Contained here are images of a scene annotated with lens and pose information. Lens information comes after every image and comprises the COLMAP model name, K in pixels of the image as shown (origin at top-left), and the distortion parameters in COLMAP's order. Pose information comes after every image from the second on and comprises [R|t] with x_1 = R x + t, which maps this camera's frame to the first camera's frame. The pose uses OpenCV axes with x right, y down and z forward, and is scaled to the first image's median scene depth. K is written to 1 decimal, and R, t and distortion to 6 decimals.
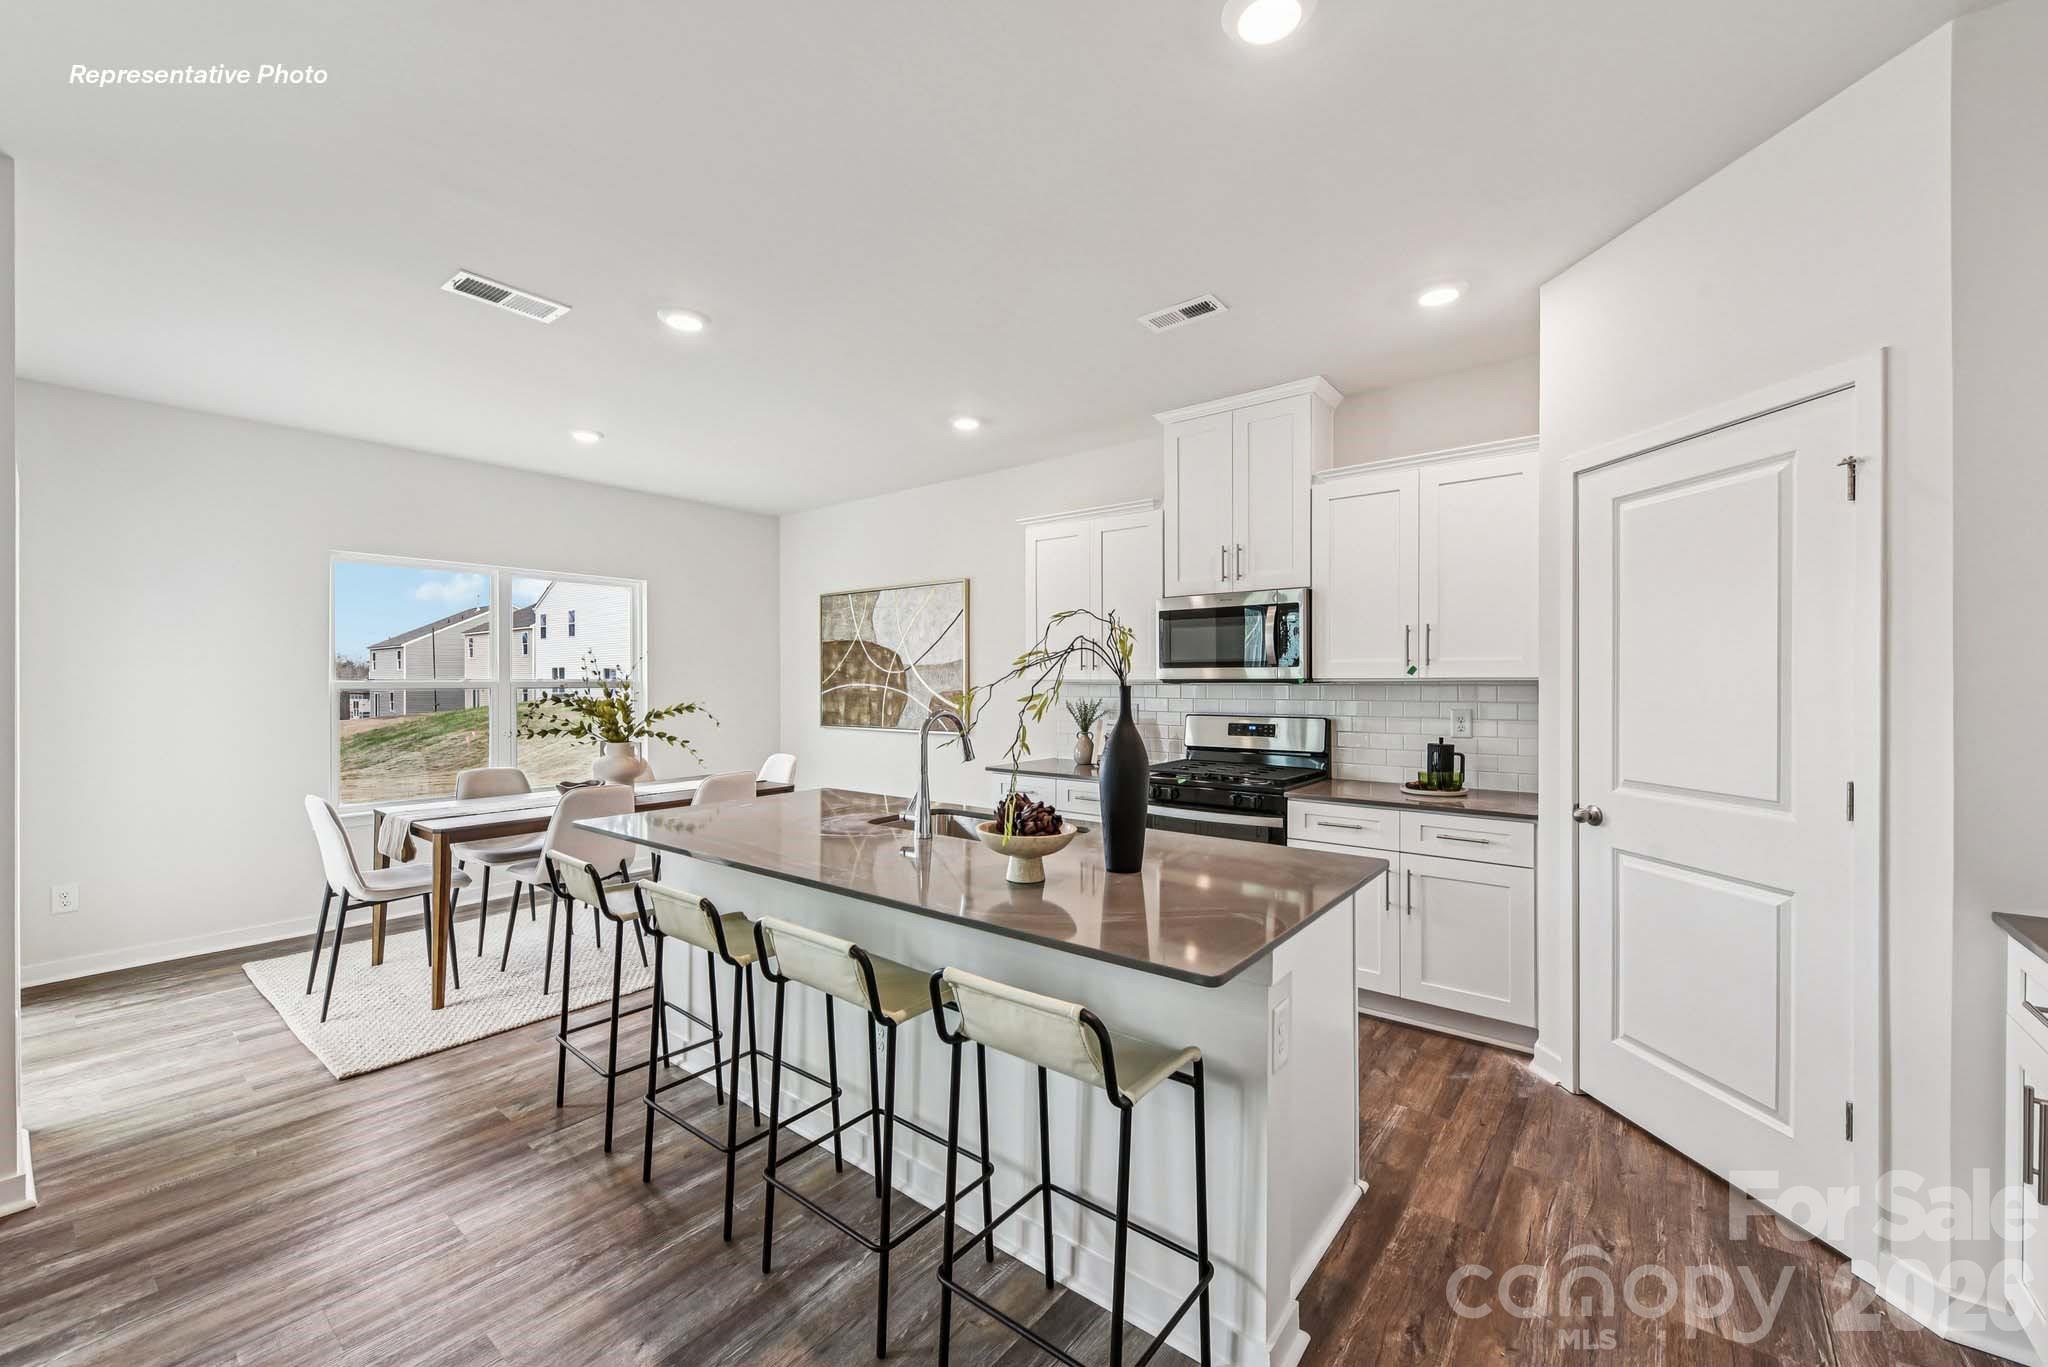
lens RADIAL K [[800.6, 0, 1024.0], [0, 800.6, 683.5], [0, 0, 1]] dist [-0.008296, 0.000102]
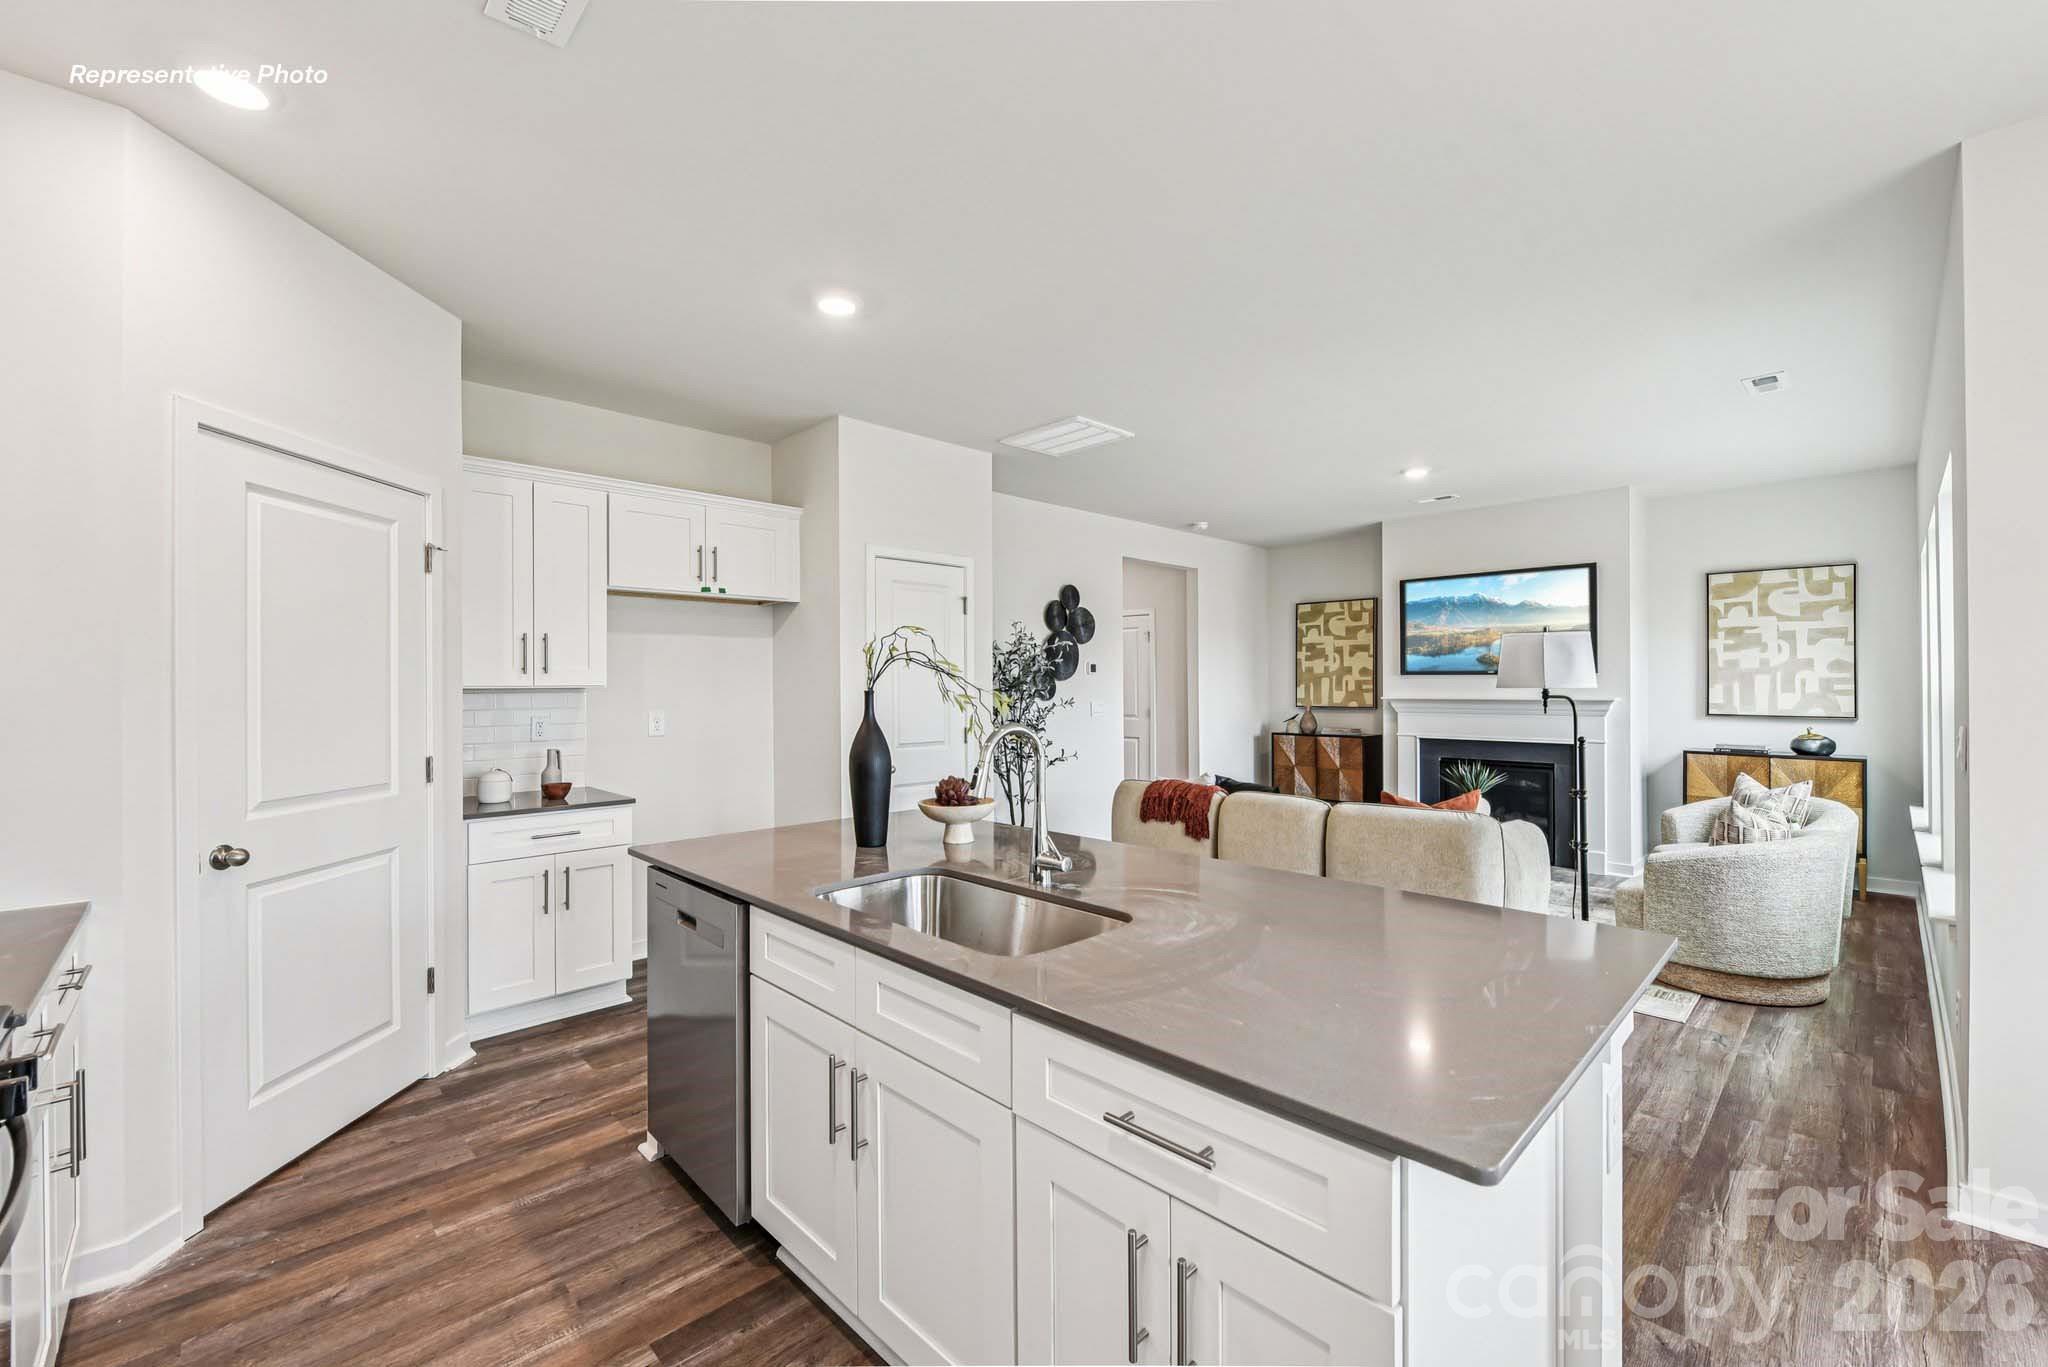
lens RADIAL K [[842.1, 0, 1024.3], [0, 842.1, 680.9], [0, 0, 1]] dist [-0.001791, -0.000375]
pose [[-0.991642, 0.006826, 0.128838, -0.097635], [0.006528, 0.999975, -0.002739, -0.003293], [-0.128853, -0.001875, -0.991662, 0.808182]]
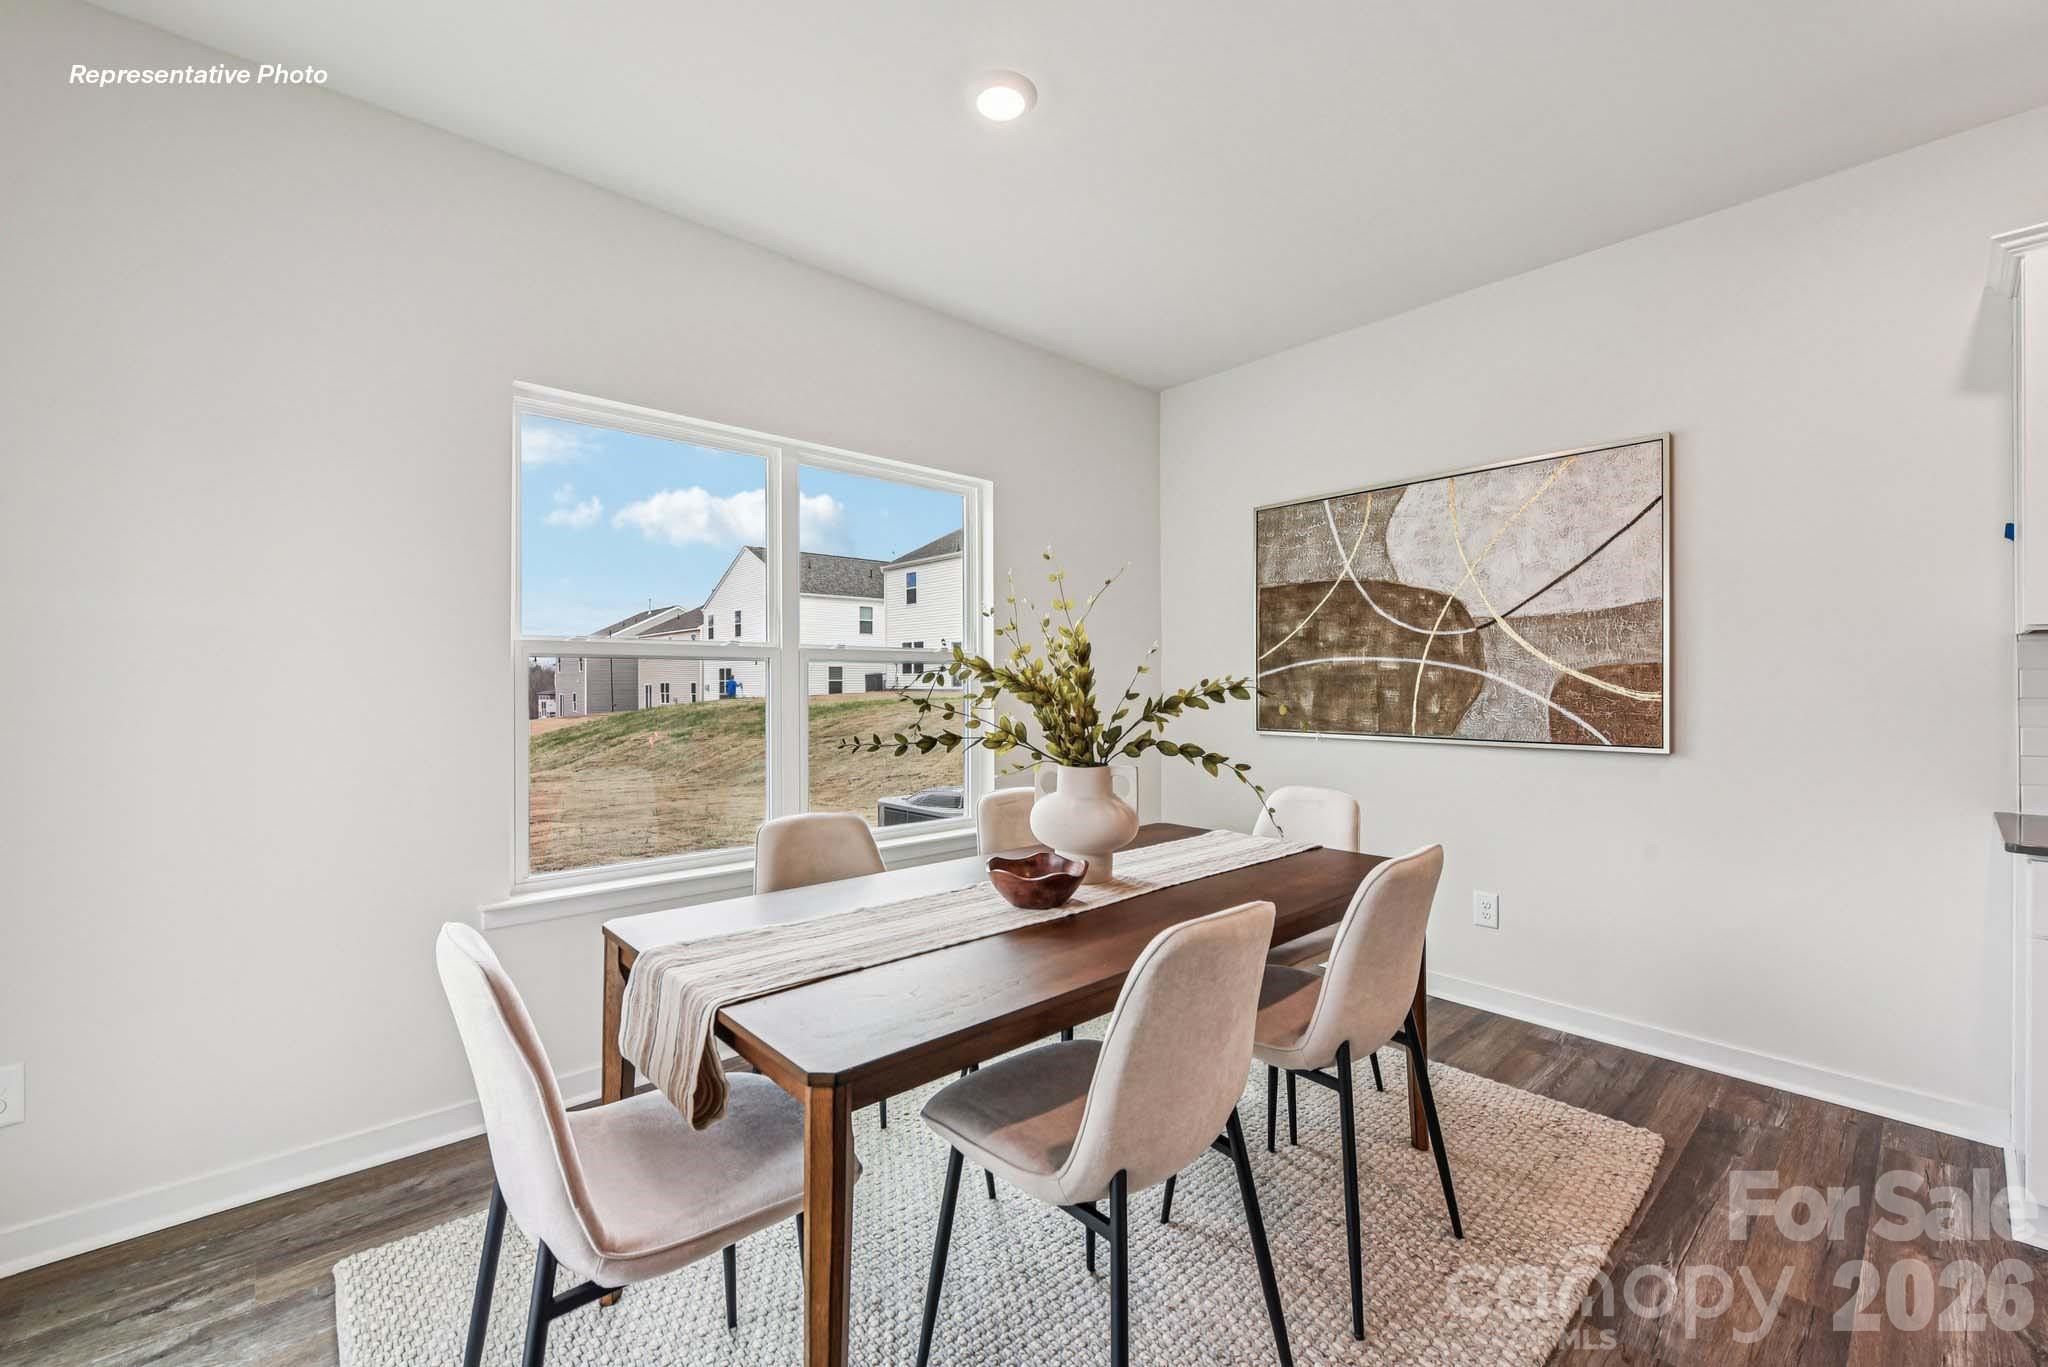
lens RADIAL K [[842.1, 0, 1024.3], [0, 842.1, 680.9], [0, 0, 1]] dist [-0.001791, -0.000375]
pose [[0.984004, -0.000864, -0.178143, -0.359310], [-0.000189, 0.999983, -0.005898, 0.022666], [0.178145, 0.005837, 0.983987, 0.417015]]
